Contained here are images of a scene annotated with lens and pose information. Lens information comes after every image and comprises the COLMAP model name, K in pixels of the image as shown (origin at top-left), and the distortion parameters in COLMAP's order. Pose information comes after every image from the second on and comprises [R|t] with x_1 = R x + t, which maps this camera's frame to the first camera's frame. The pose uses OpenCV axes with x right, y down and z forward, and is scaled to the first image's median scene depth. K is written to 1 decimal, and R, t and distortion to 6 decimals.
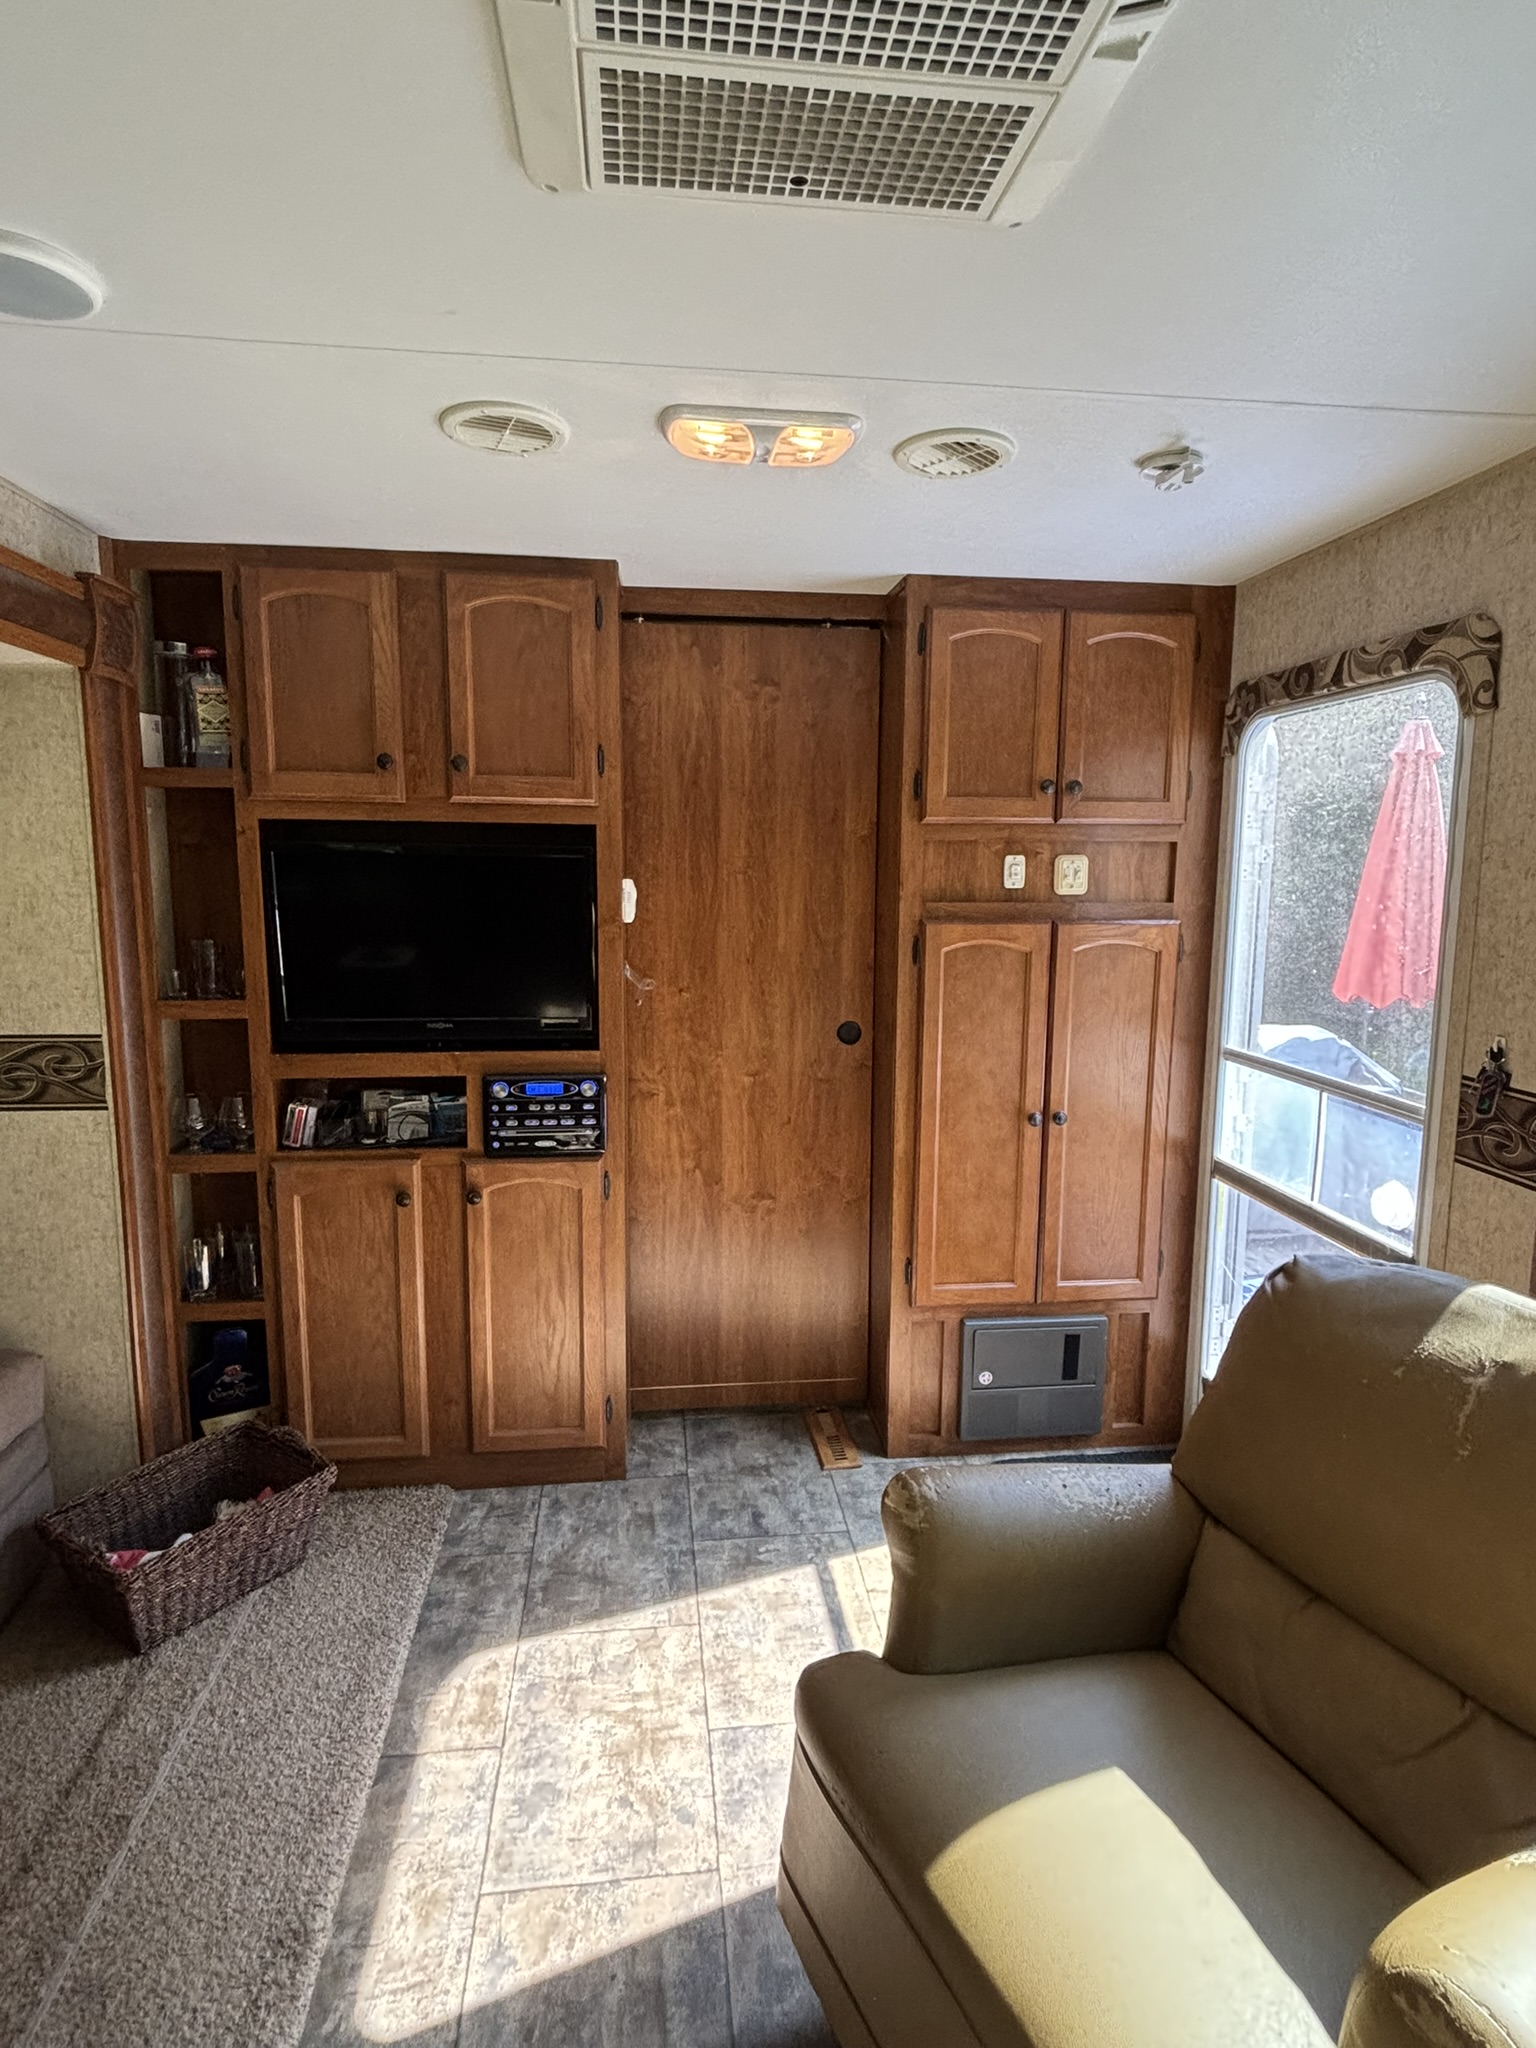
lens RADIAL K [[1069.8, 0, 782.1], [0, 1069.8, 1017.0], [0, 0, 1]] dist [0.009746, -0.008498]
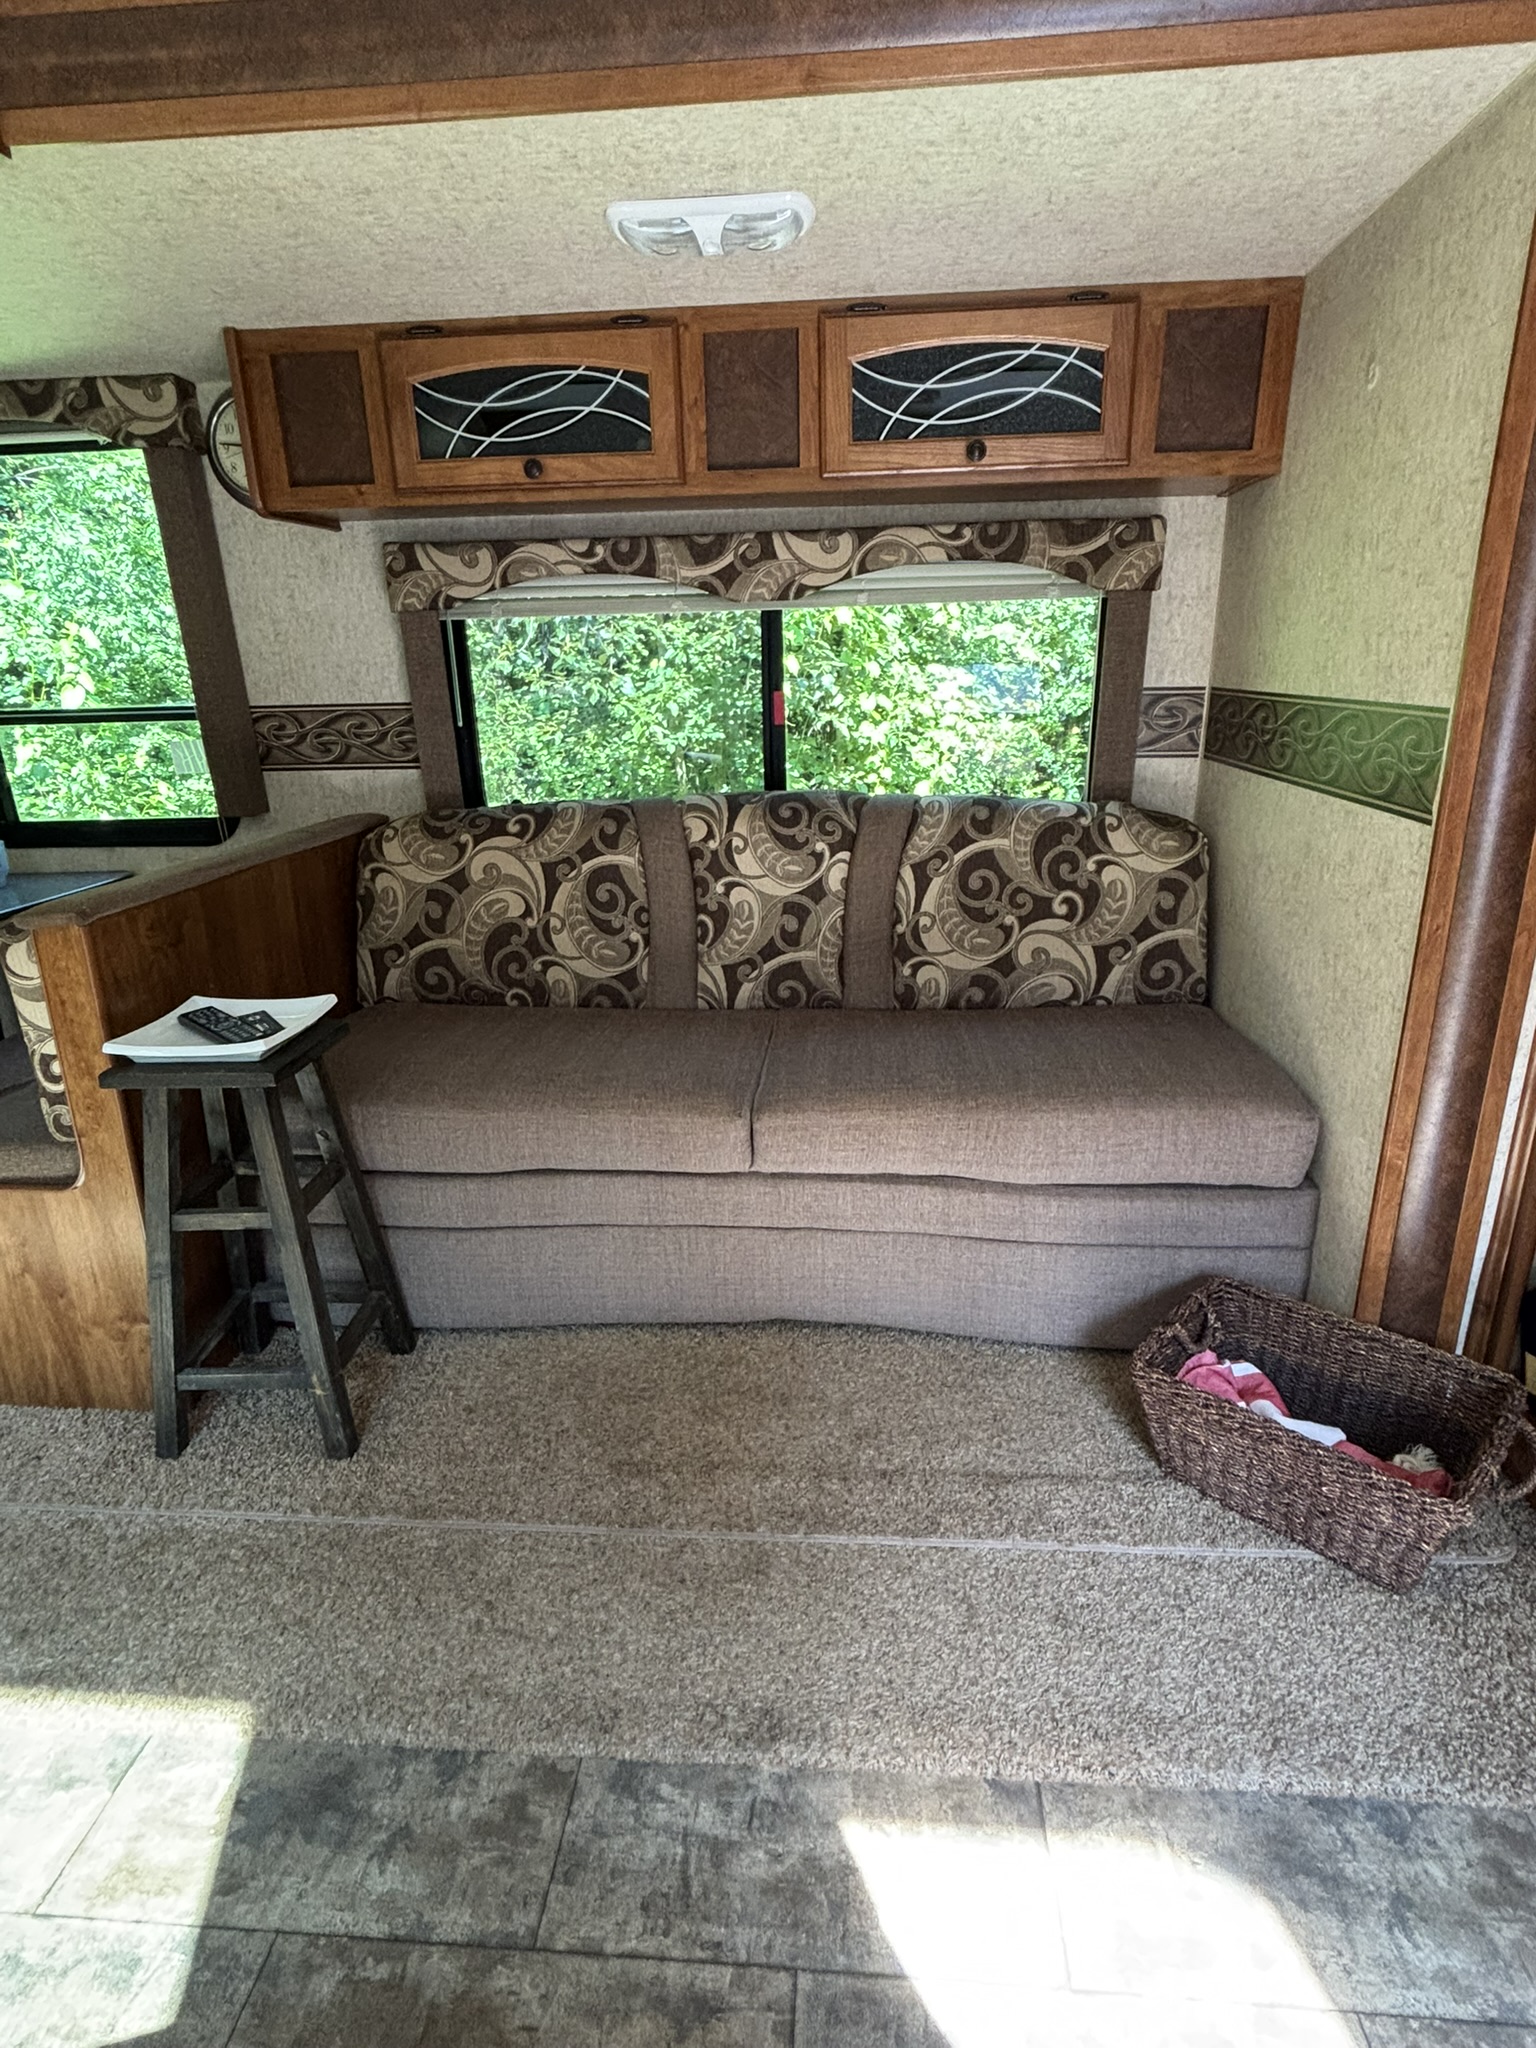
lens RADIAL K [[1069.8, 0, 763.7], [0, 1069.8, 1016.9], [0, 0, 1]] dist [0.009746, -0.008498]
pose [[-0.206763, 0.299432, -0.931445, 0.169066], [-0.123862, 0.936346, 0.328502, 0.040646], [0.970519, 0.183293, -0.156513, 0.973147]]
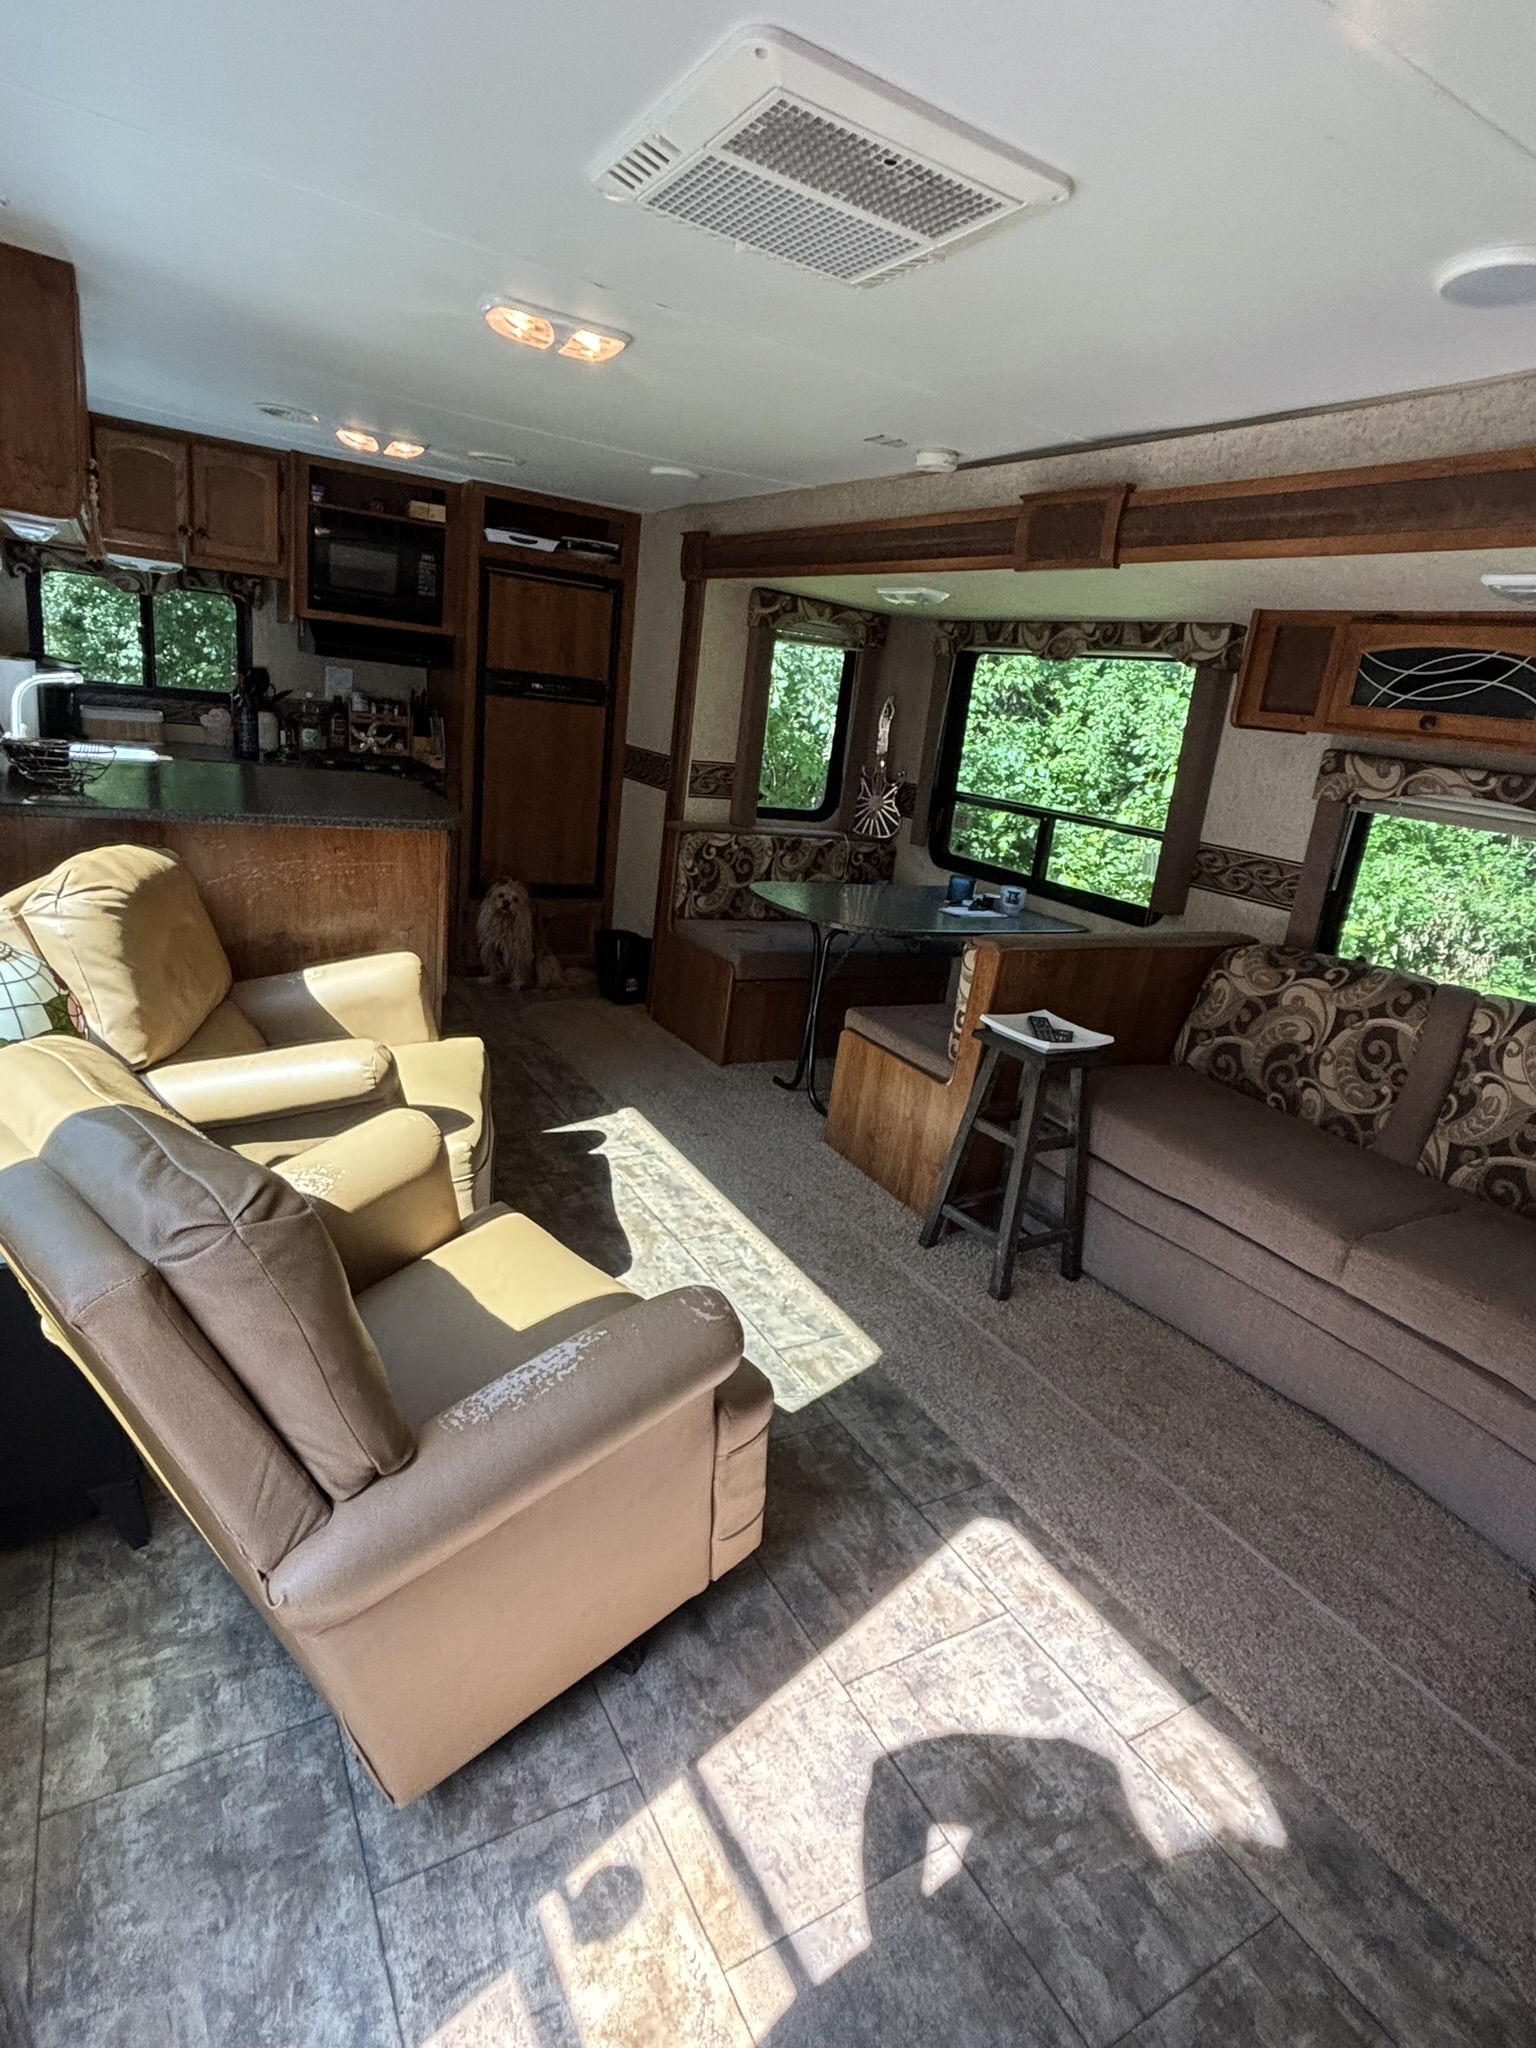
lens RADIAL K [[1069.8, 0, 762.4], [0, 1069.8, 1017.8], [0, 0, 1]] dist [0.009746, -0.008498]
pose [[-0.914748, 0.000145, -0.404025, 0.443614], [-0.182013, 0.892628, 0.412414, -0.204966], [0.360704, 0.450793, -0.816504, 1.570443]]
